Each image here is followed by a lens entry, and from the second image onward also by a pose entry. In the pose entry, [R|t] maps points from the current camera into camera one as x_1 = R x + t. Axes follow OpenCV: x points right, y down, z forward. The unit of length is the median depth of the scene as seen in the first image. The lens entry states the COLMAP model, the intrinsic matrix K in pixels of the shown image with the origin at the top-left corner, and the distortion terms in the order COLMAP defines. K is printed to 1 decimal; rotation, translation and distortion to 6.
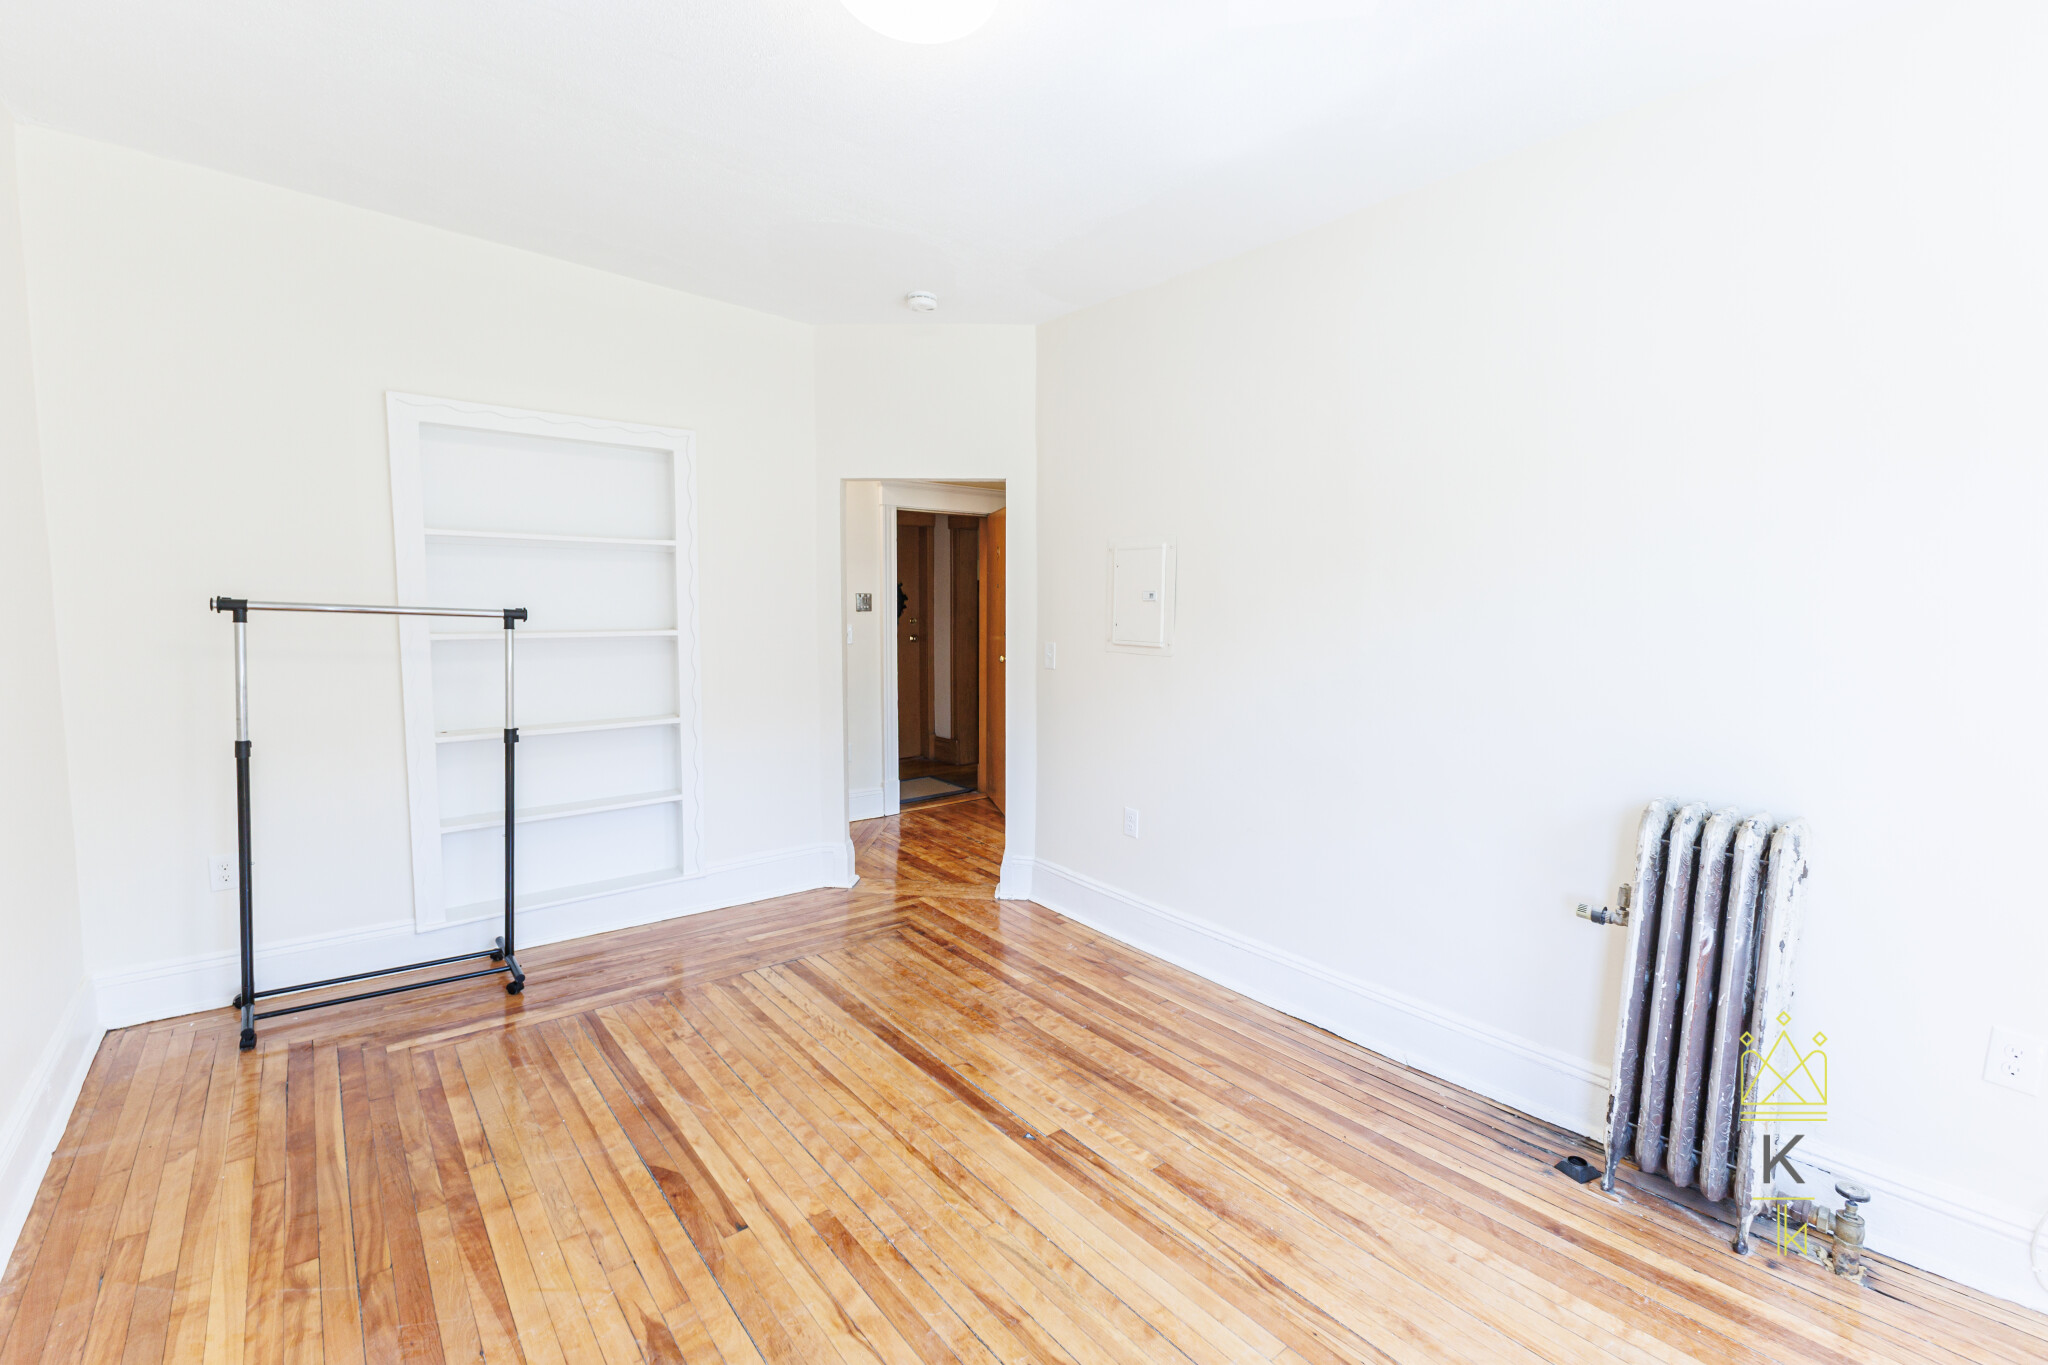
lens RADIAL K [[852.6, 0, 1020.8], [0, 852.6, 667.4], [0, 0, 1]] dist [0.059316, -0.008040]
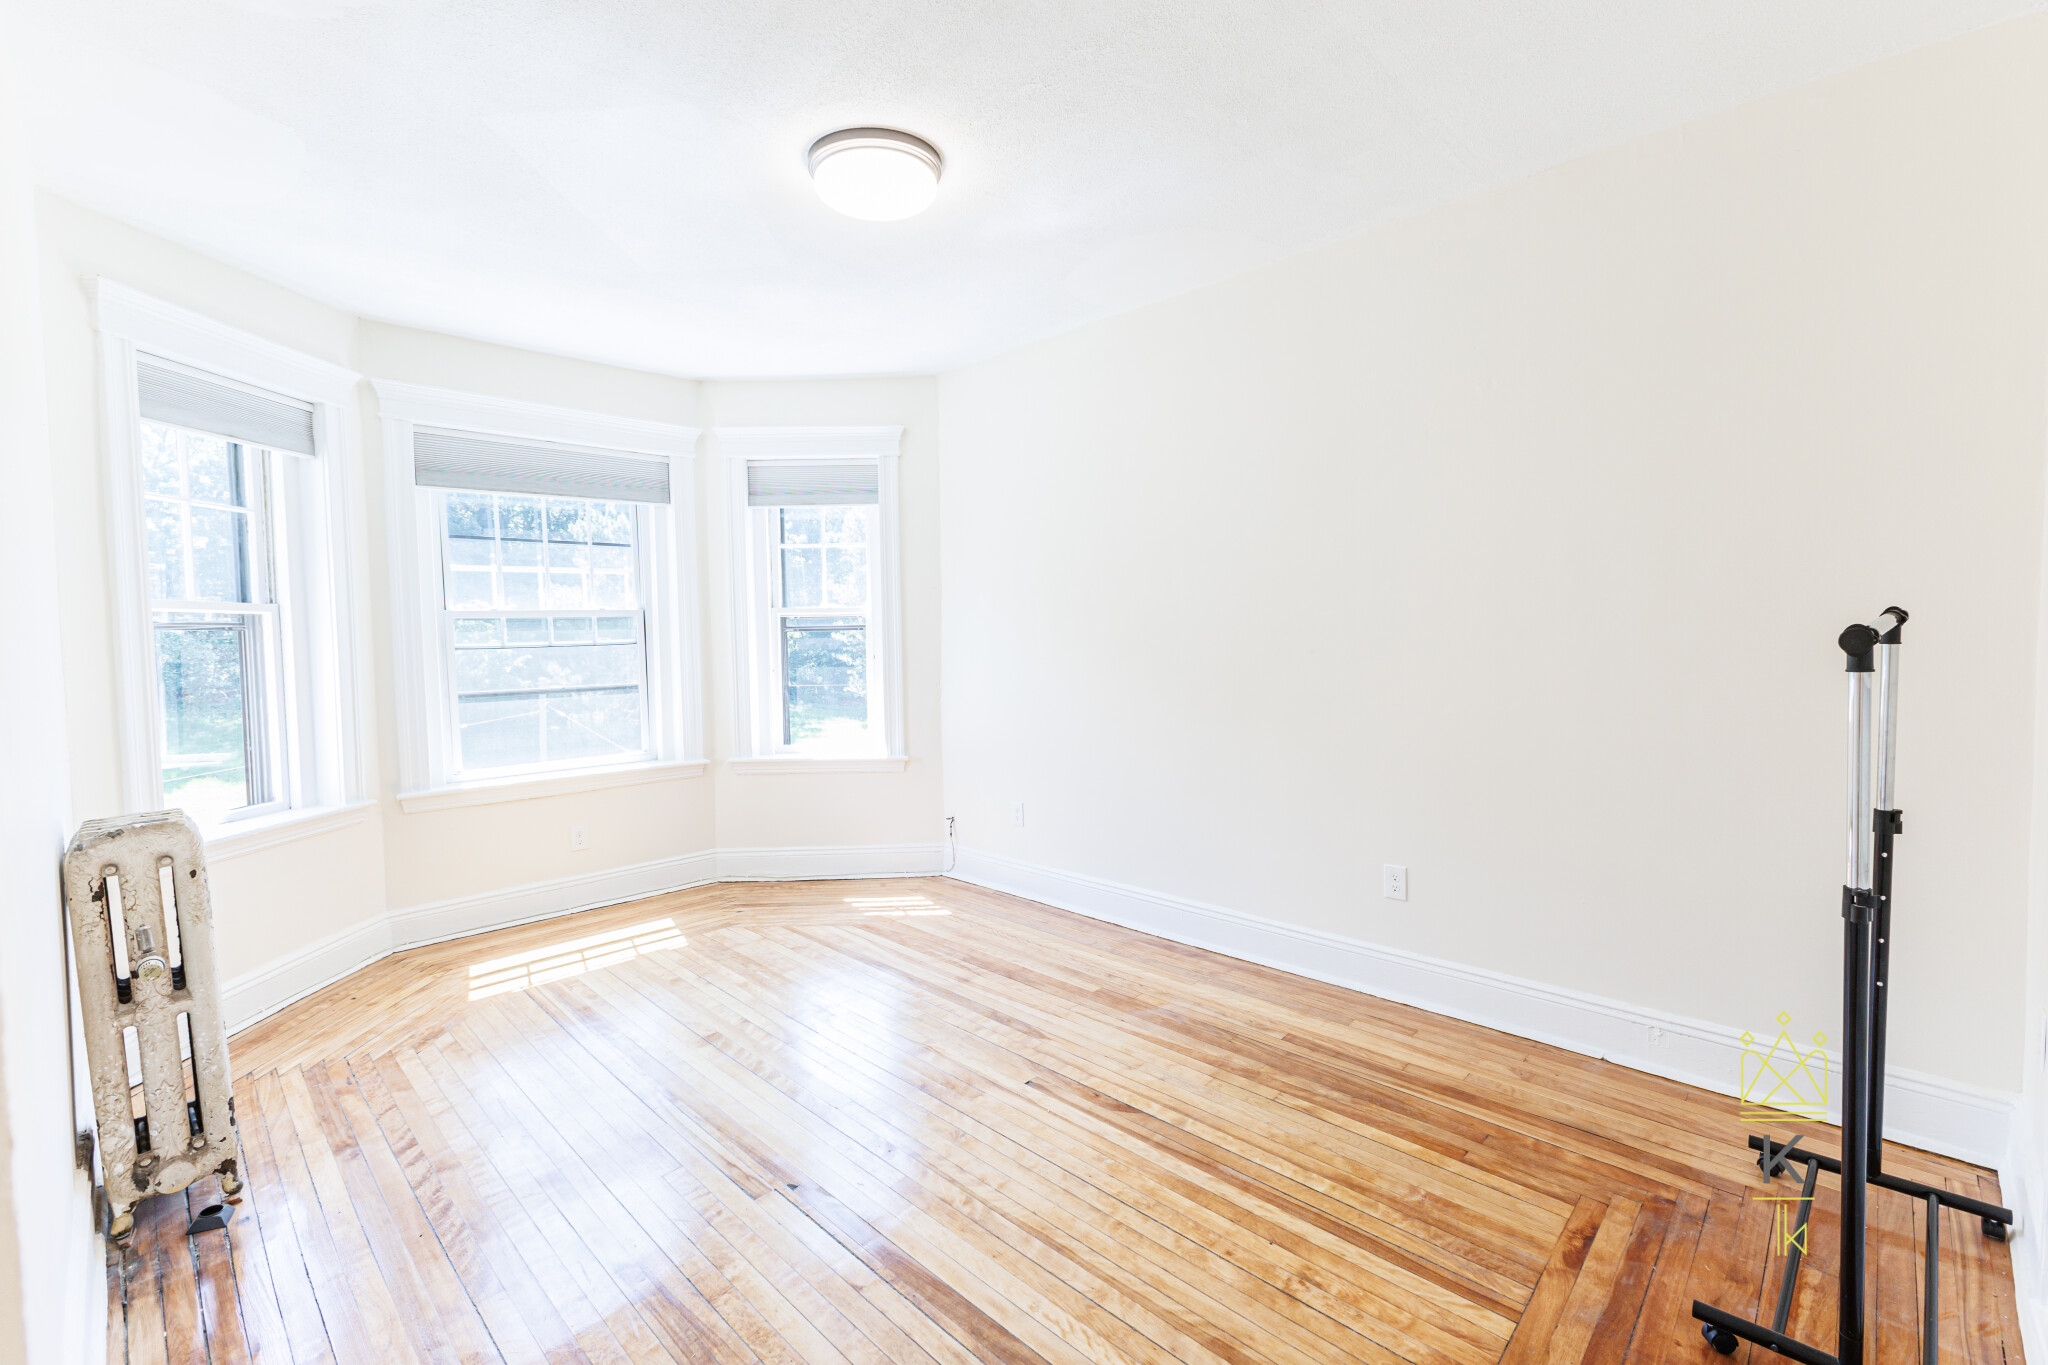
lens RADIAL K [[852.6, 0, 1020.8], [0, 852.6, 667.4], [0, 0, 1]] dist [0.059316, -0.008040]
pose [[-0.992503, 0.016977, -0.121039, -0.136160], [0.001309, 0.991726, 0.128364, -0.146844], [0.122217, 0.127243, -0.984313, 1.960497]]
